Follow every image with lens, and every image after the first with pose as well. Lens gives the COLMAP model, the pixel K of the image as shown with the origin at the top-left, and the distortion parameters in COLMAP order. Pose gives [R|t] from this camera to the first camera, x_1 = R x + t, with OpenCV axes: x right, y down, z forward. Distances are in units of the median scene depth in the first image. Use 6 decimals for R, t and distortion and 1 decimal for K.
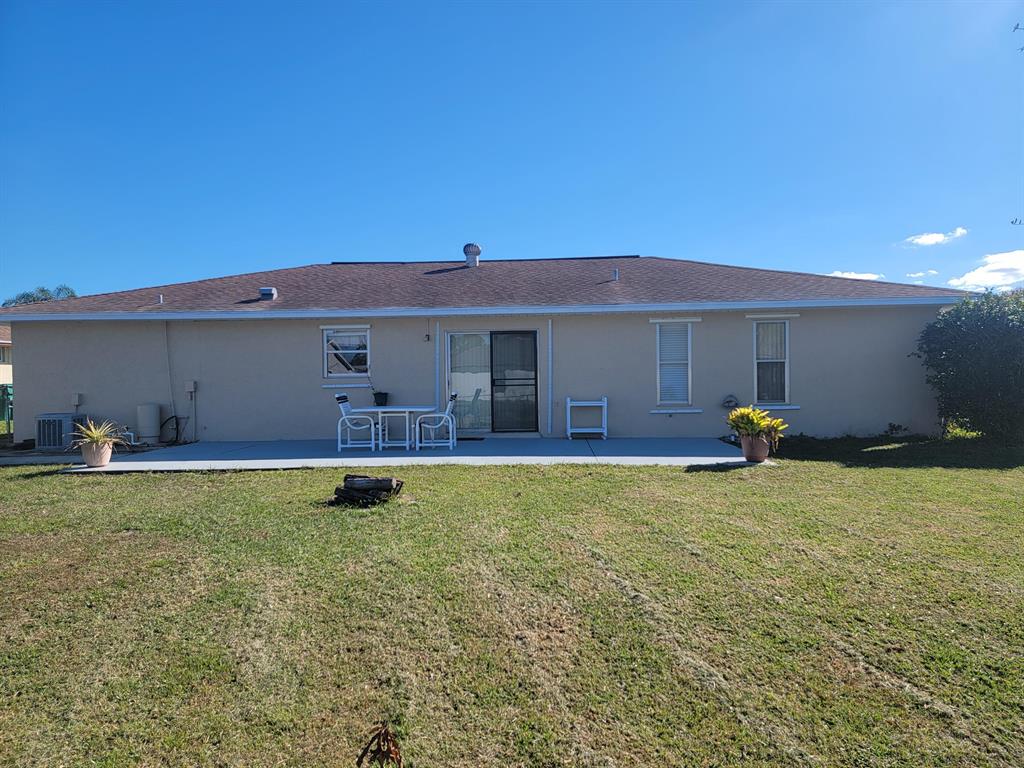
lens RADIAL K [[722.5, 0, 502.7], [0, 722.5, 388.1], [0, 0, 1]] dist [0.076713, -0.060364]
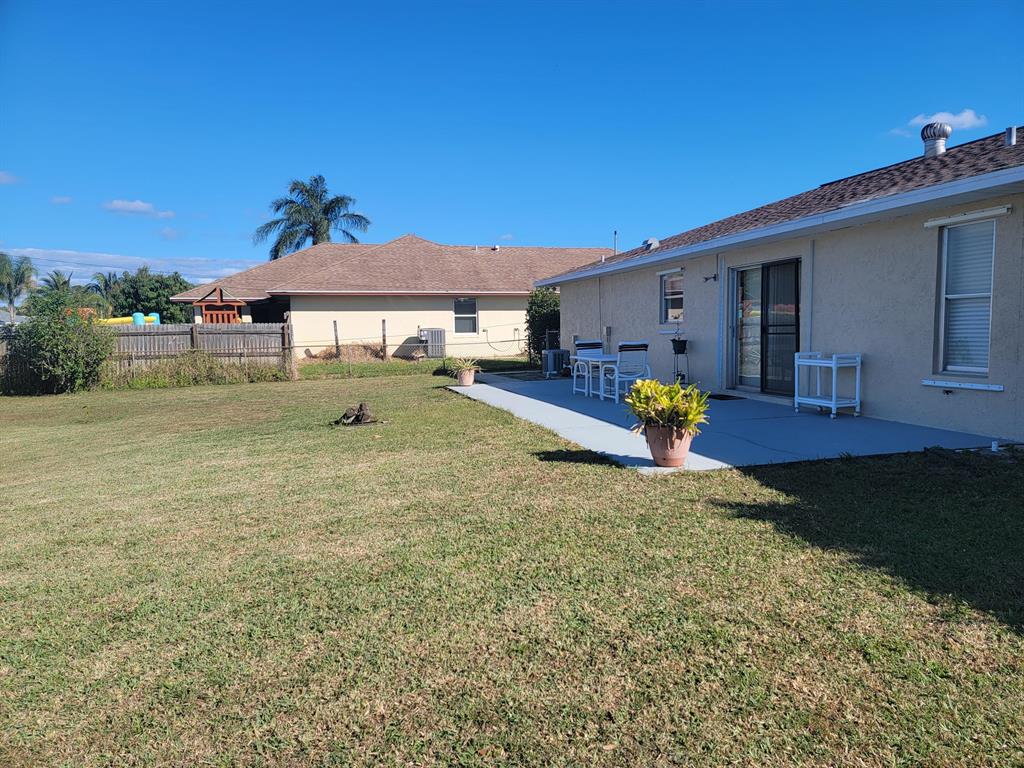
lens RADIAL K [[722.5, 0, 502.7], [0, 722.5, 388.1], [0, 0, 1]] dist [0.076713, -0.060364]
pose [[0.259374, 0.087914, -0.961767, 0.688075], [0.003092, 0.995768, 0.091856, -0.018280], [0.965772, -0.026799, 0.258005, 0.519056]]
